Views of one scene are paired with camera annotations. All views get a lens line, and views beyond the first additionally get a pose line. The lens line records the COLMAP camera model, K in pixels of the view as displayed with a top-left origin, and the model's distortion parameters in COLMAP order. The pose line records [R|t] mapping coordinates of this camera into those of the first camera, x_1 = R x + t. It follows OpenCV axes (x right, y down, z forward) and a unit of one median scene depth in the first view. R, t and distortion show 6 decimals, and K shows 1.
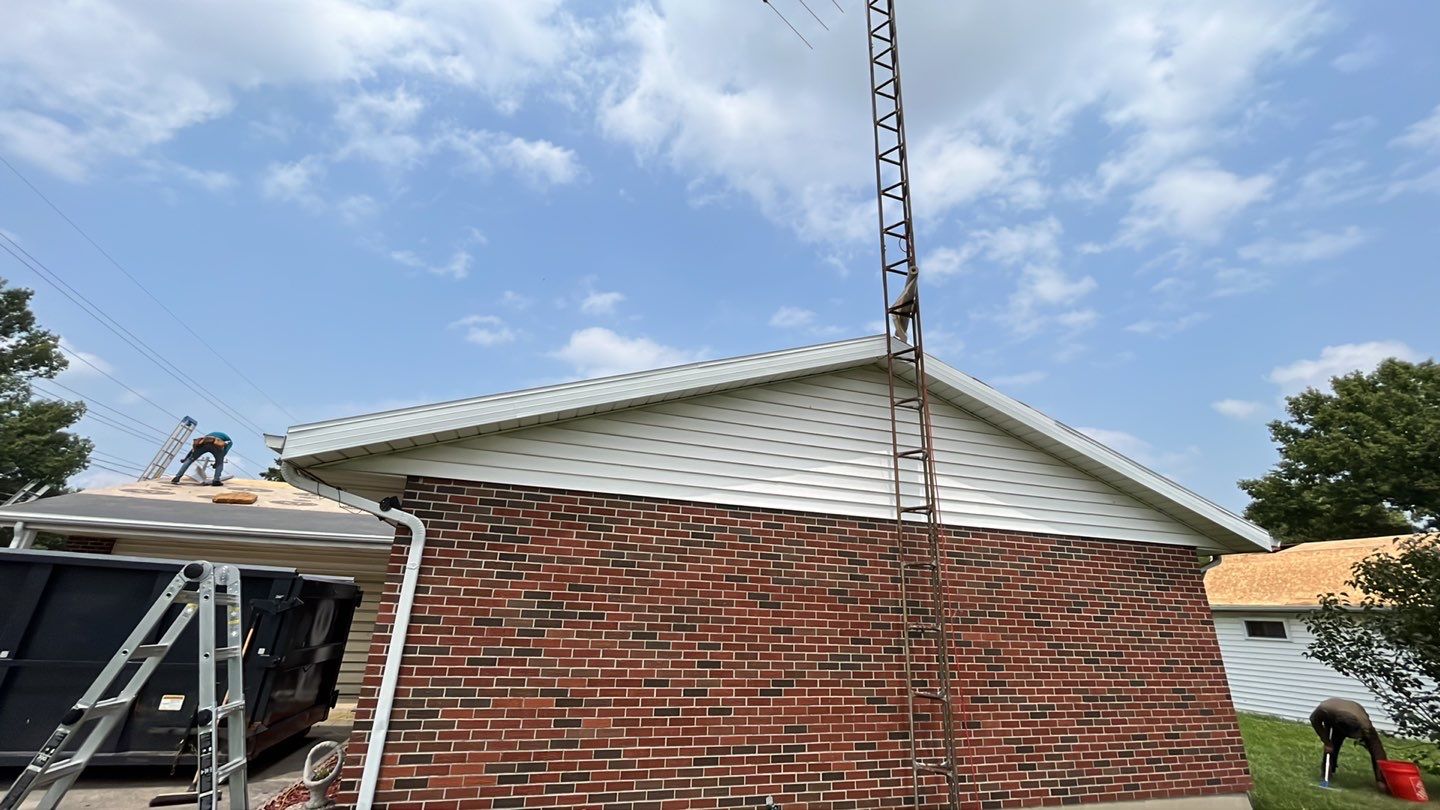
lens RADIAL K [[566.3, 0, 712.7], [0, 566.3, 406.2], [0, 0, 1]] dist [-0.002424, -0.000047]
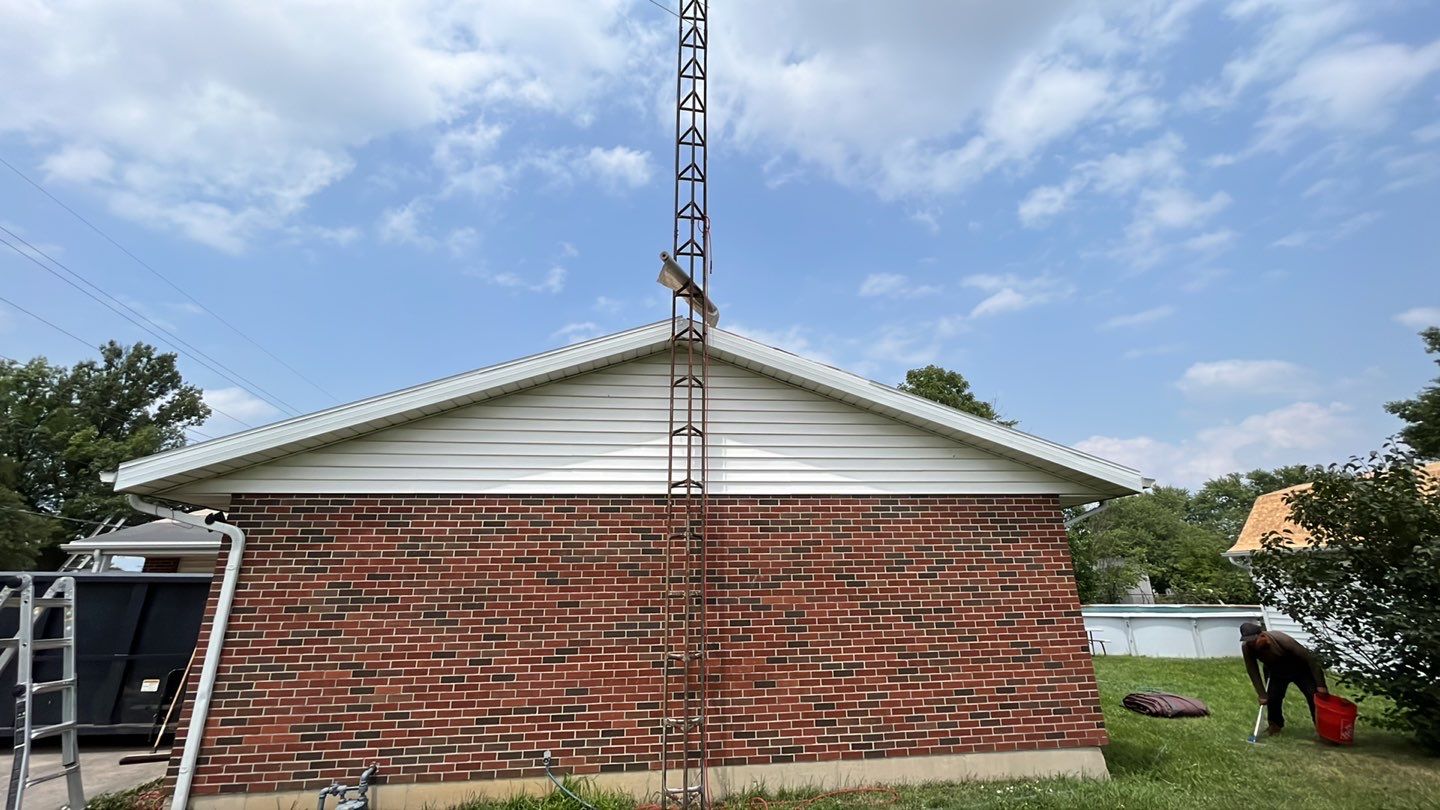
lens RADIAL K [[566.3, 0, 731.0], [0, 566.3, 396.2], [0, 0, 1]] dist [-0.002424, -0.000047]
pose [[0.982535, -0.108951, -0.150848, 0.577398], [0.110860, 0.993827, 0.004276, 0.021104], [0.149451, -0.020925, 0.988548, -0.032807]]
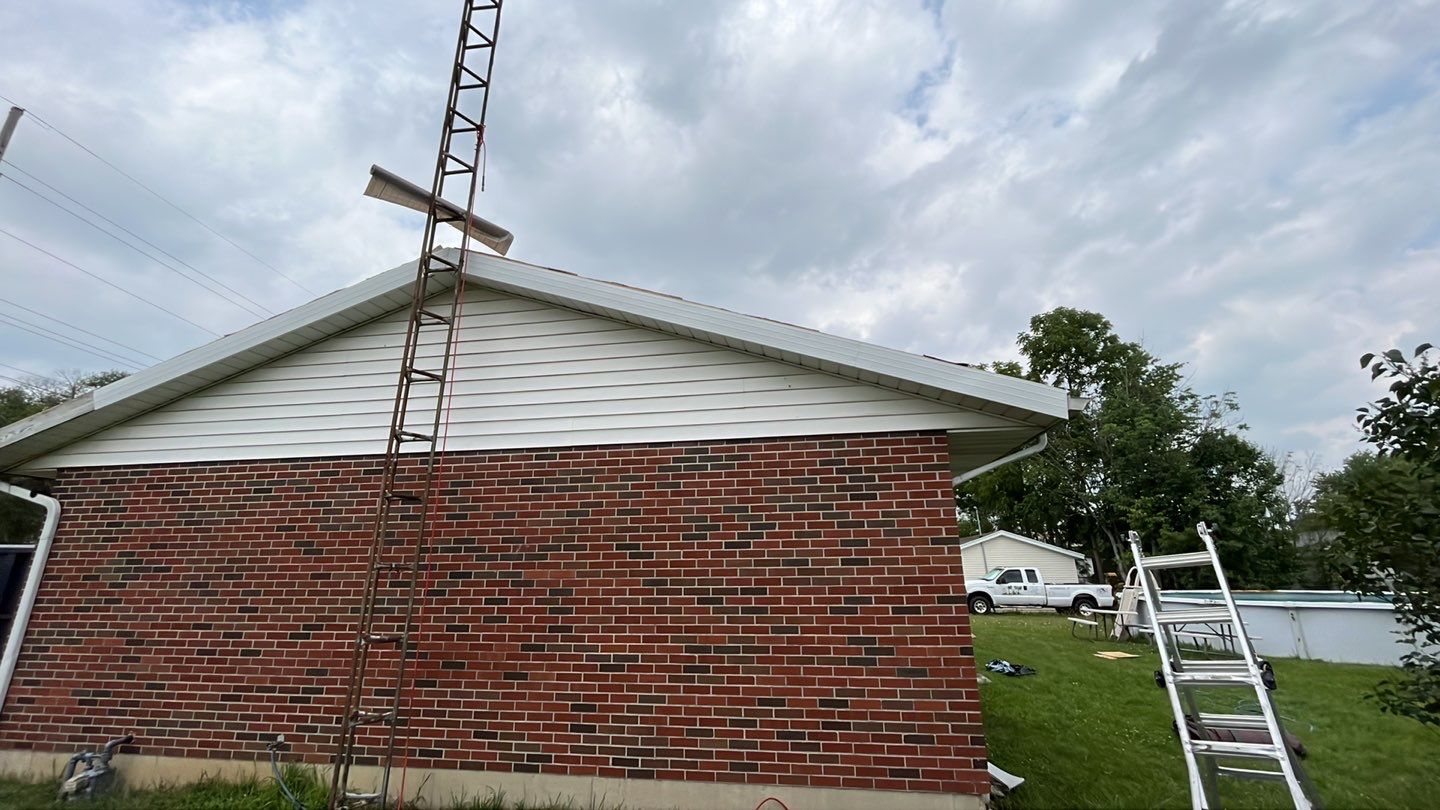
lens RADIAL K [[566.3, 0, 725.9], [0, 566.3, 398.9], [0, 0, 1]] dist [-0.002424, -0.000047]
pose [[0.899566, -0.167154, -0.403535, 1.094502], [0.187049, 0.982299, 0.010079, 0.191736], [0.394708, -0.084547, 0.914909, 0.356040]]
